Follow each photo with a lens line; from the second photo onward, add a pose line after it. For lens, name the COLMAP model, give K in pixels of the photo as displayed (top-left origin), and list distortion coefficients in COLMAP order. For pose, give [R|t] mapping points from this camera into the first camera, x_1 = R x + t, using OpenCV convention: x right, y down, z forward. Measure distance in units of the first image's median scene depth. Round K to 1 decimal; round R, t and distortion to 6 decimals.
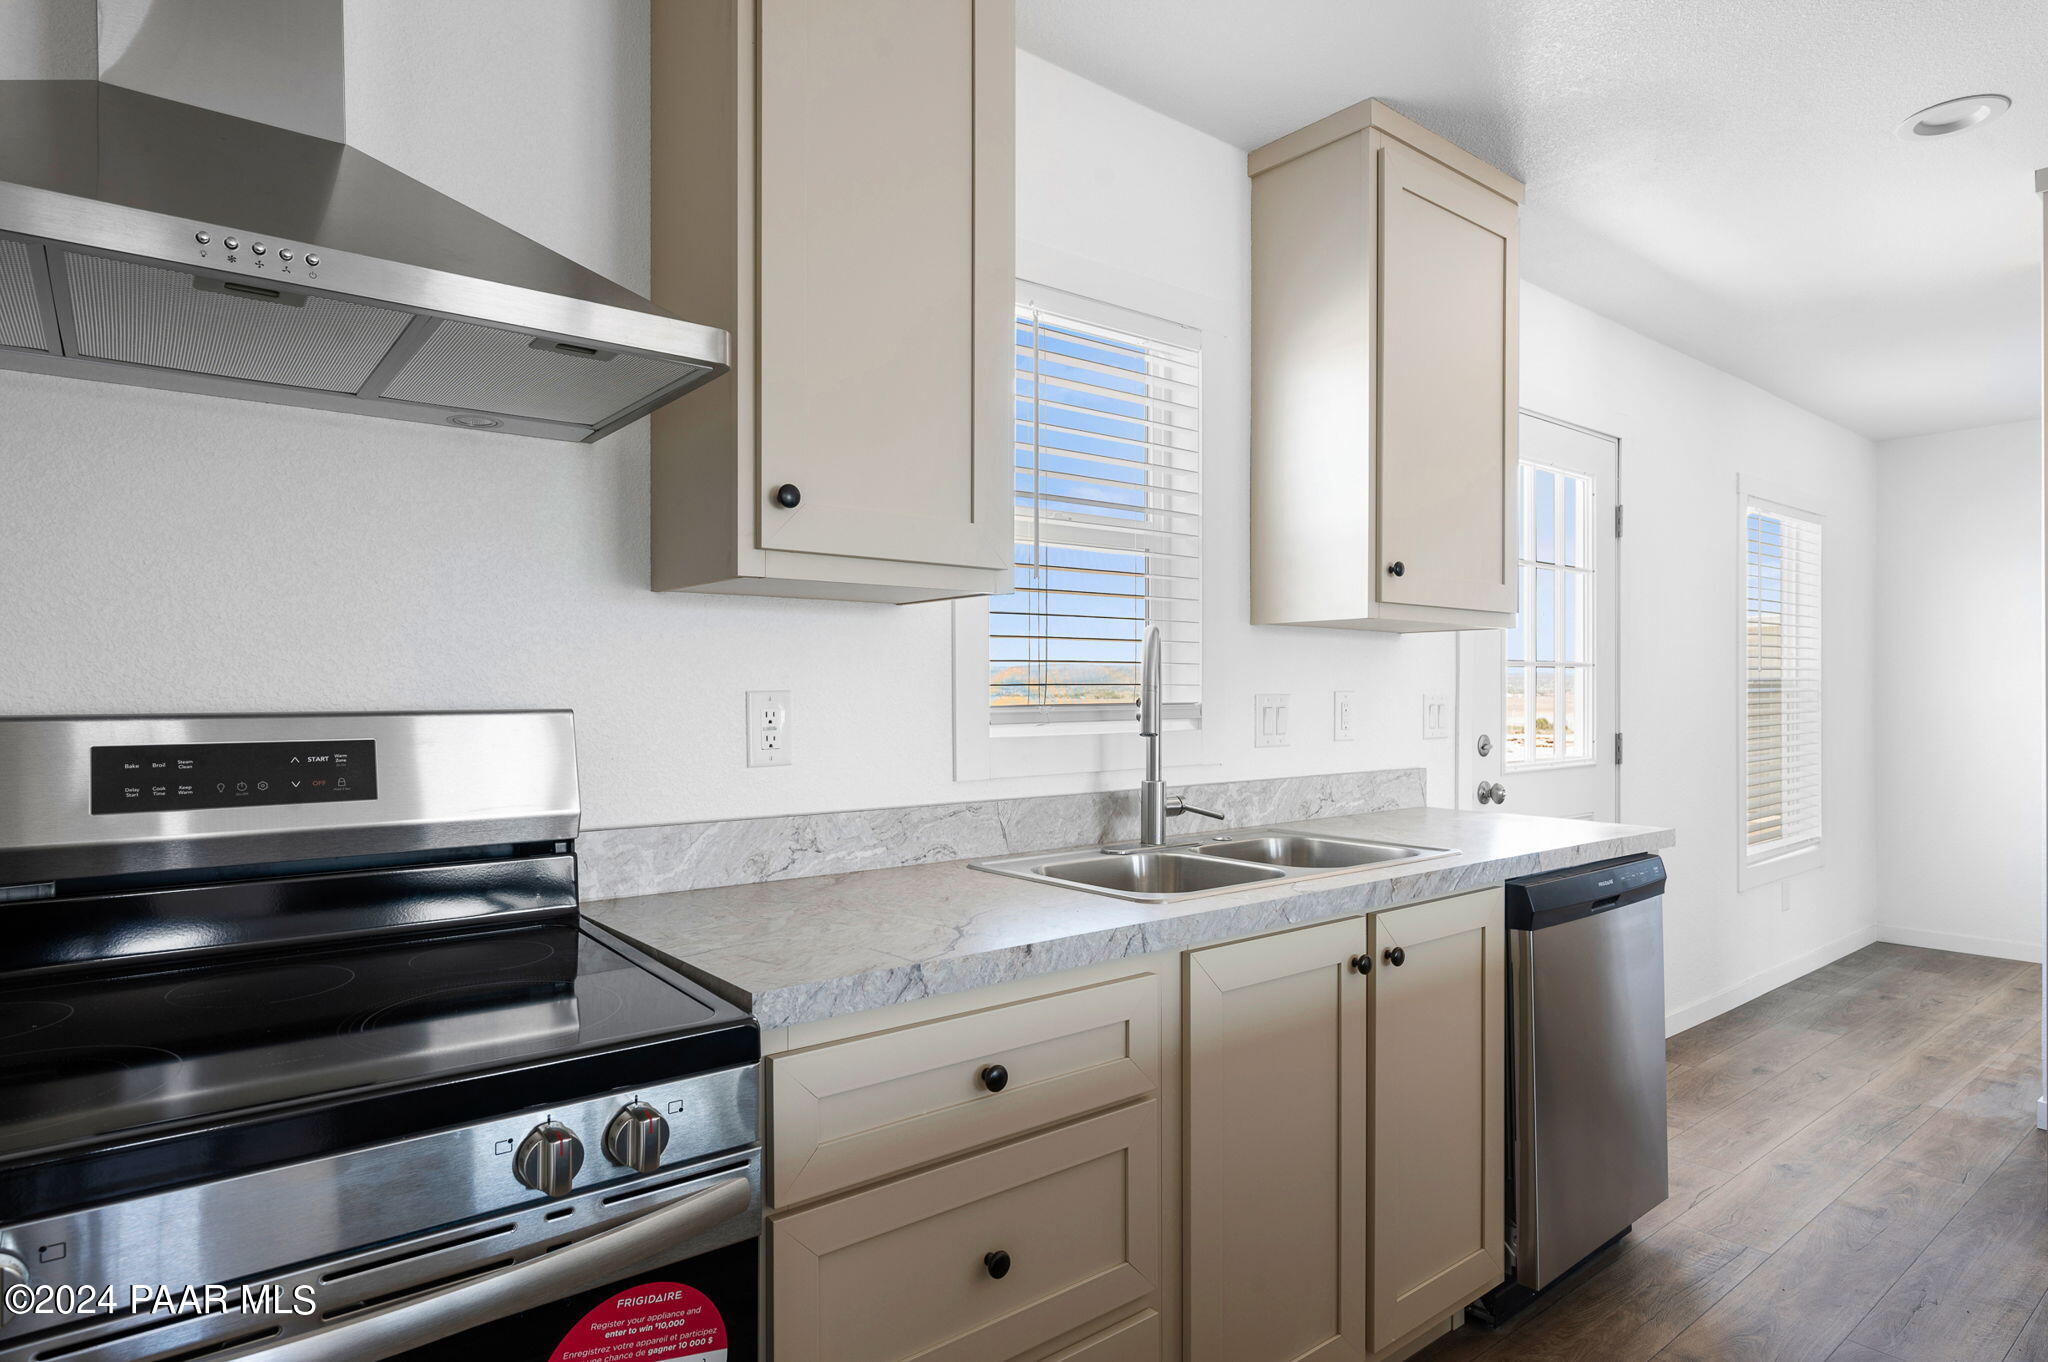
lens RADIAL K [[1150.3, 0, 1032.7], [0, 1150.3, 708.3], [0, 0, 1]] dist [0.000167, 0.000148]
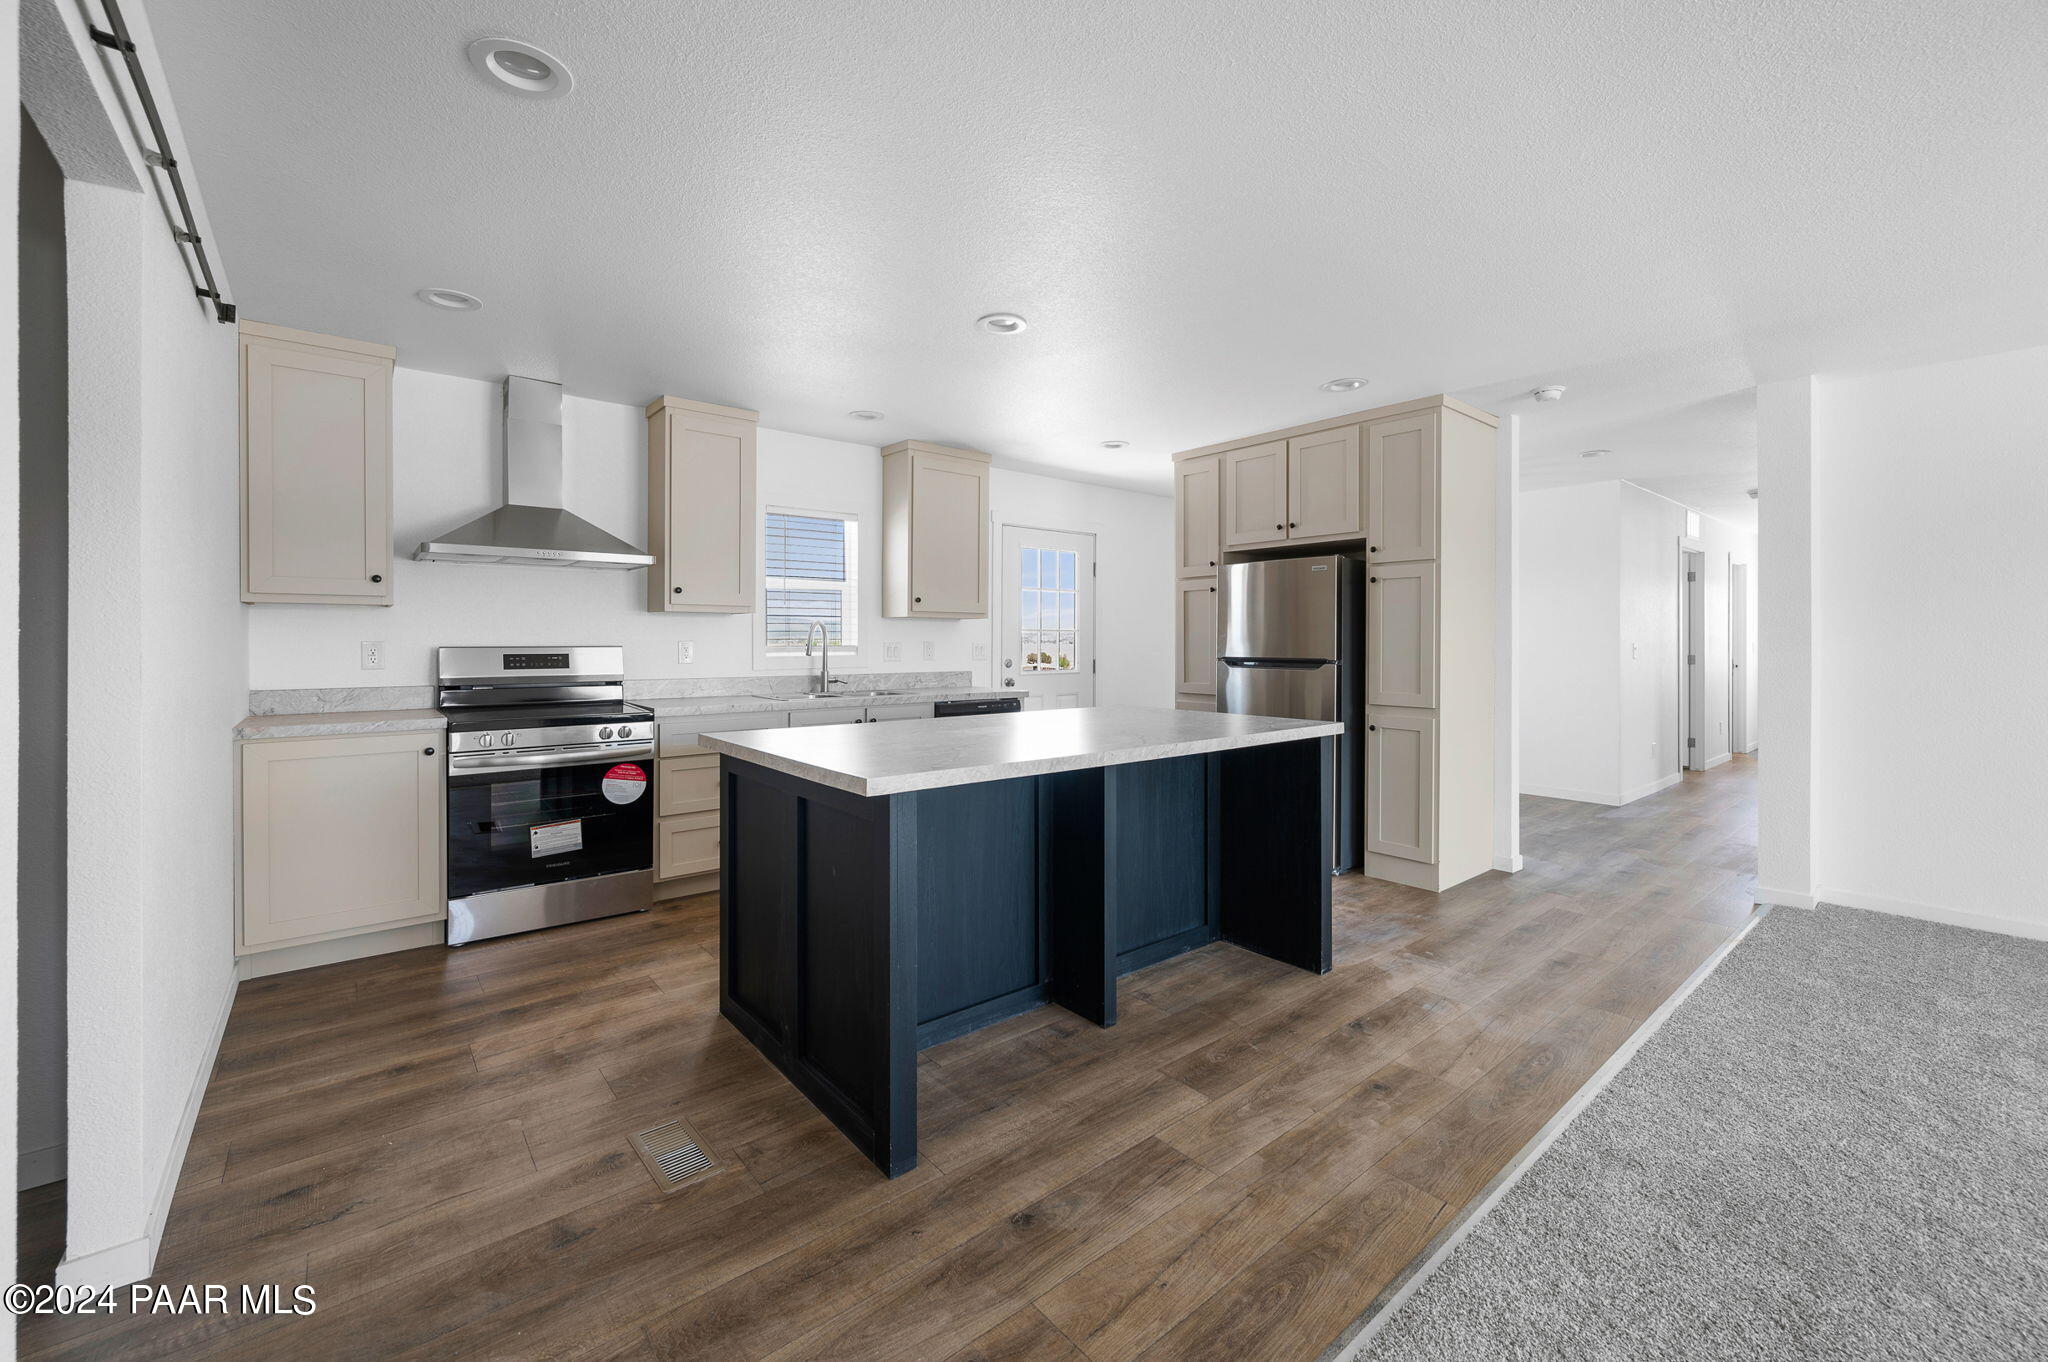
lens RADIAL K [[826.9, 0, 1032.1], [0, 826.9, 651.3], [0, 0, 1]] dist [0.000038, 0.000018]
pose [[0.999937, 0.003603, 0.010588, 0.711242], [-0.003588, 0.999993, -0.001449, 0.013725], [-0.010593, 0.001411, 0.999943, -1.337364]]
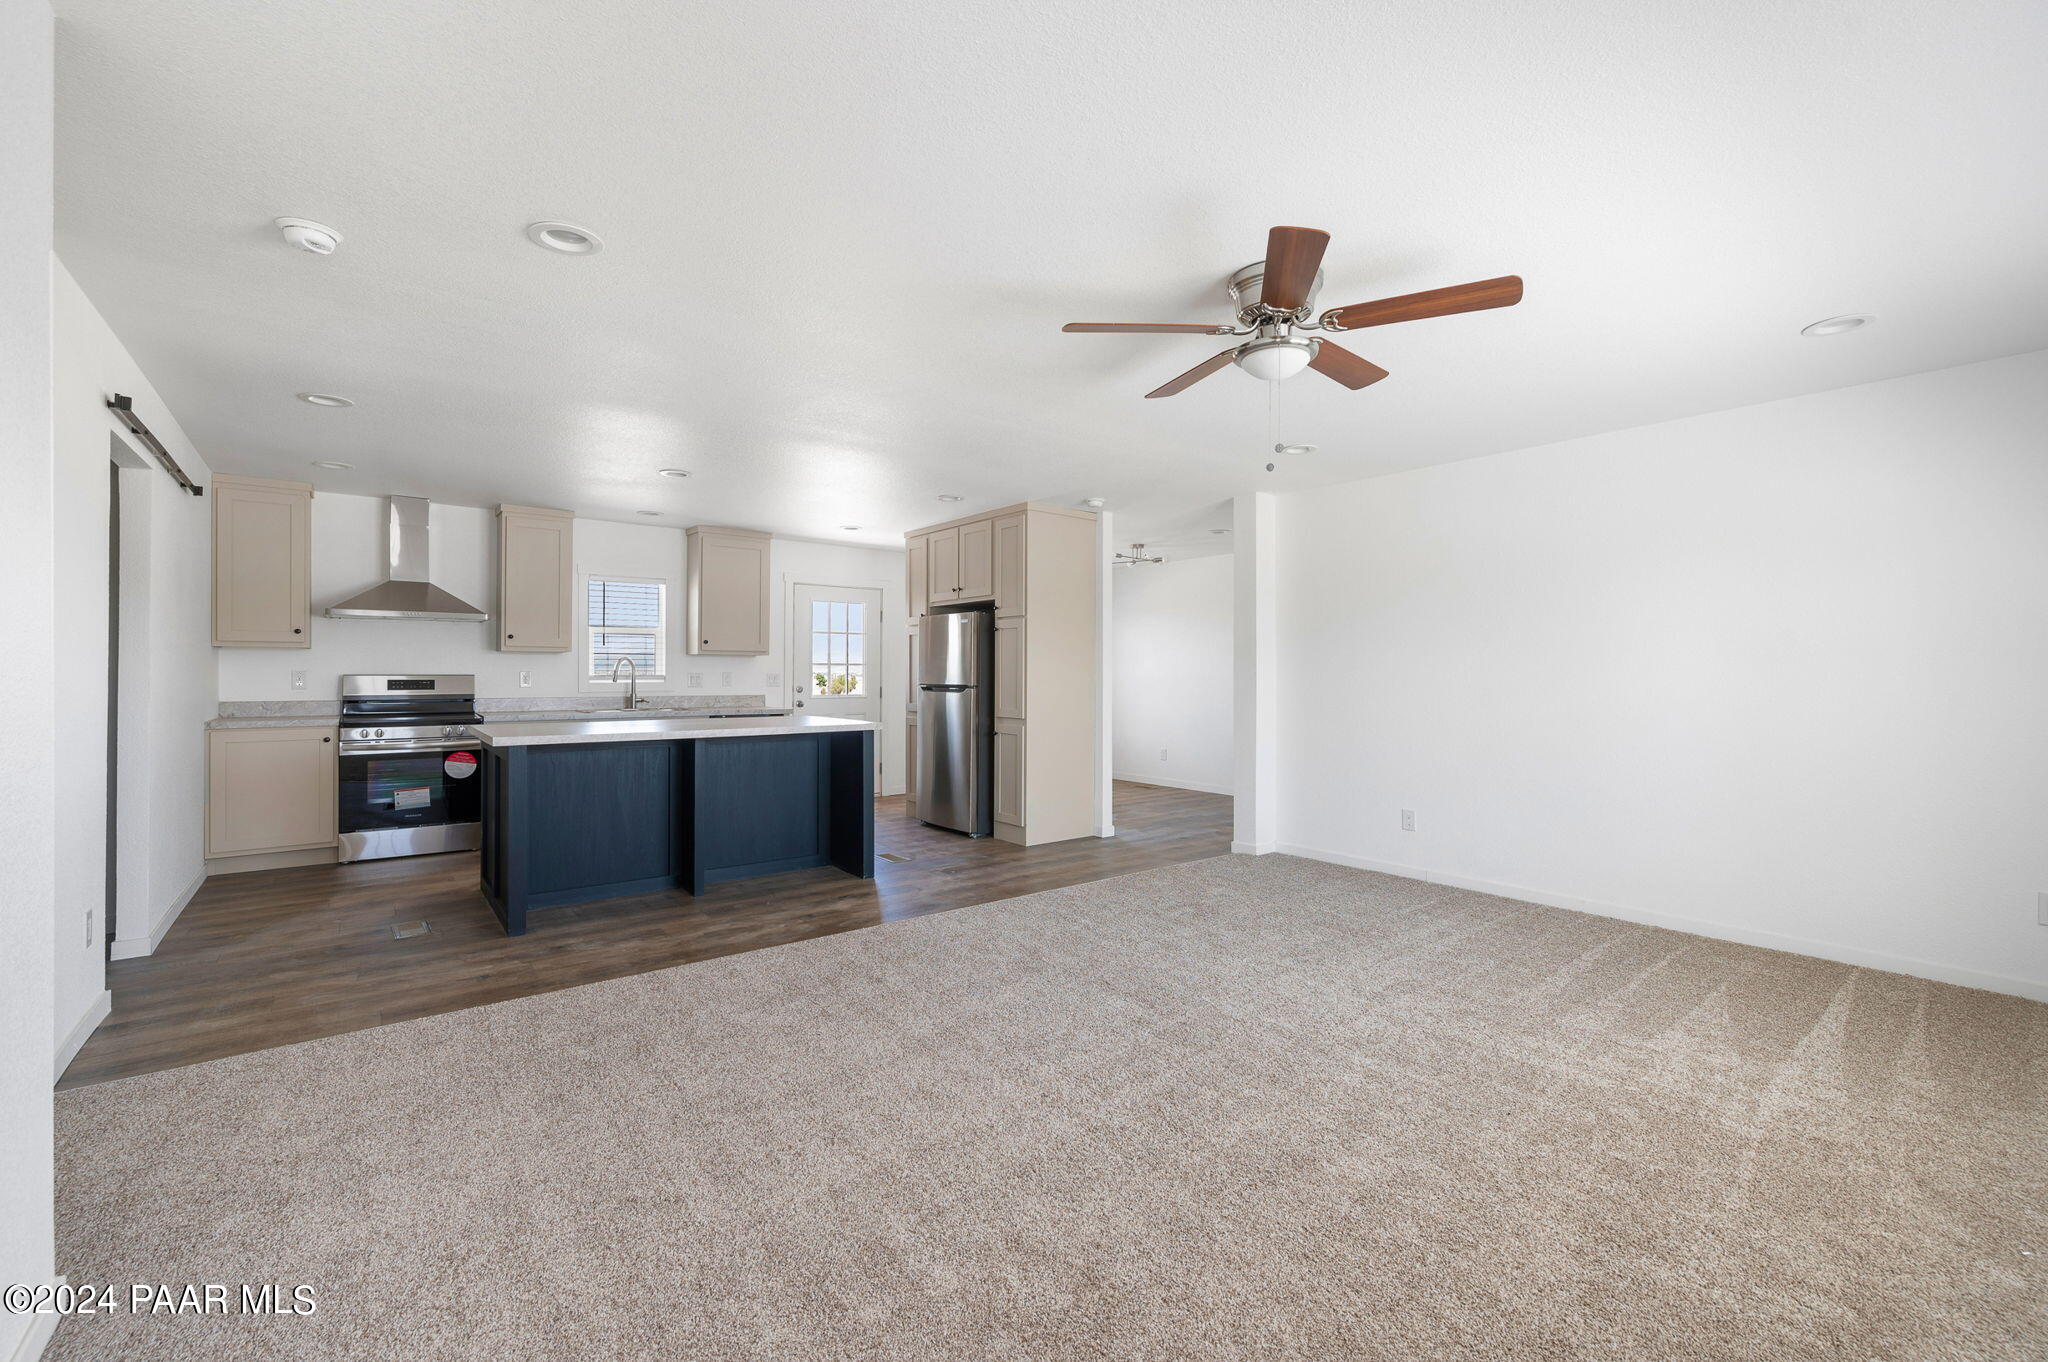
lens RADIAL K [[846.7, 0, 1024.0], [0, 846.7, 681.0], [0, 0, 1]] dist [-0.000051, -0.000037]
pose [[0.999857, 0.005881, -0.015854, 1.789090], [-0.005968, 0.999967, -0.005445, 0.029440], [0.015822, 0.005539, 0.999859, -2.338531]]
